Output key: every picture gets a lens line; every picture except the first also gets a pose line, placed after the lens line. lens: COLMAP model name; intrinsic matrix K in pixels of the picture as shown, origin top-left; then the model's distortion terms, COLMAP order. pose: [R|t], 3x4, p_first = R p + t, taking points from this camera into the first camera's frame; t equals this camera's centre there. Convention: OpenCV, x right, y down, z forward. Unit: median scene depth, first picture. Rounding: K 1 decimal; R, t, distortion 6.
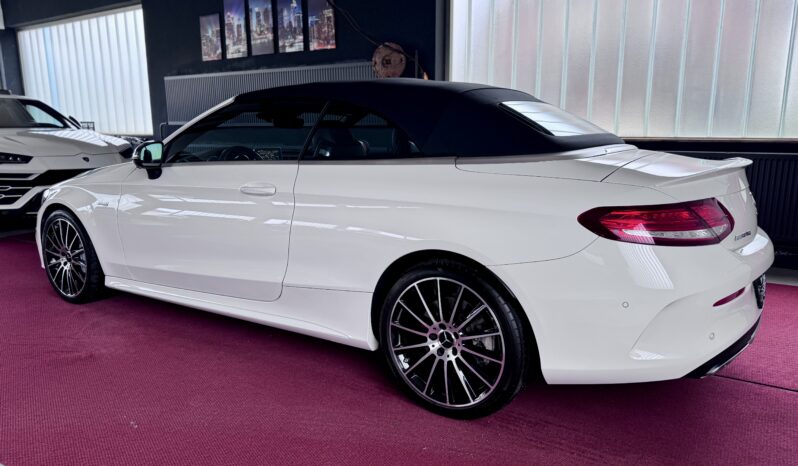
lens RADIAL K [[551.3, 0, 399.0], [0, 551.3, 233.0], [0, 0, 1]] dist [0.011201, -0.002115]
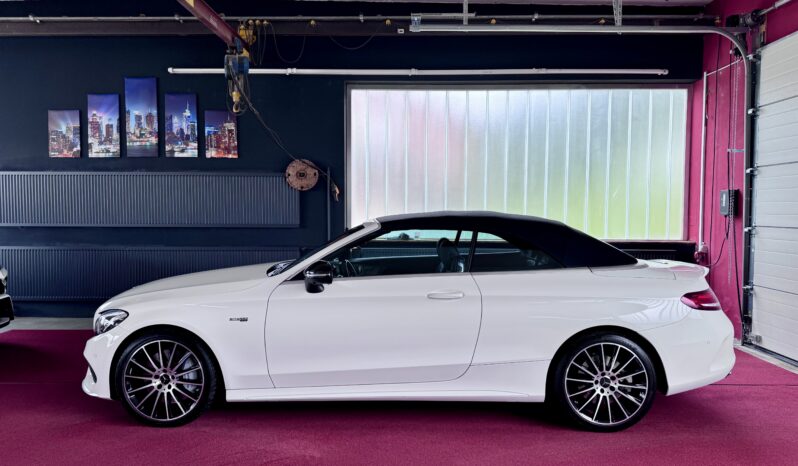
lens RADIAL K [[538.1, 0, 399.7], [0, 538.1, 236.1], [0, 0, 1]] dist [0.044556, -0.001991]
pose [[0.864435, -0.015241, 0.502514, -0.491180], [0.090087, 0.988058, -0.125002, -0.032640], [-0.494608, 0.153326, 0.855485, -0.042399]]
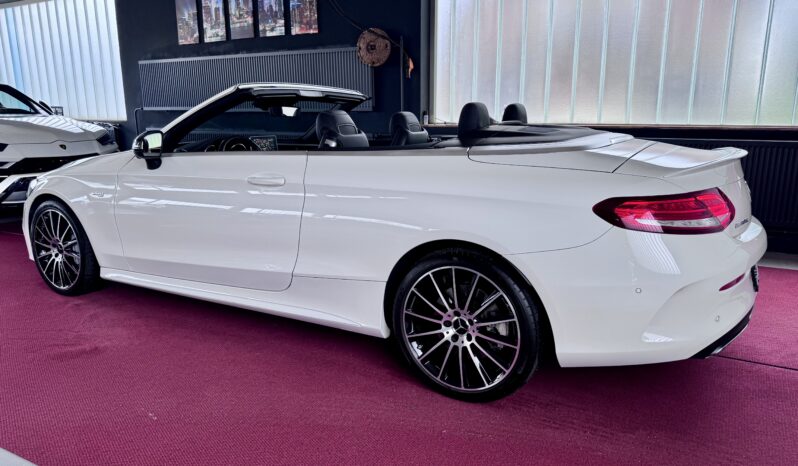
lens RADIAL K [[551.3, 0, 399.0], [0, 551.3, 233.0], [0, 0, 1]] dist [0.011201, -0.002115]
pose [[0.998616, -0.010523, 0.051539, -0.032937], [0.009059, 0.999551, 0.028566, -0.004699], [-0.051817, -0.028059, 0.998262, -0.007383]]
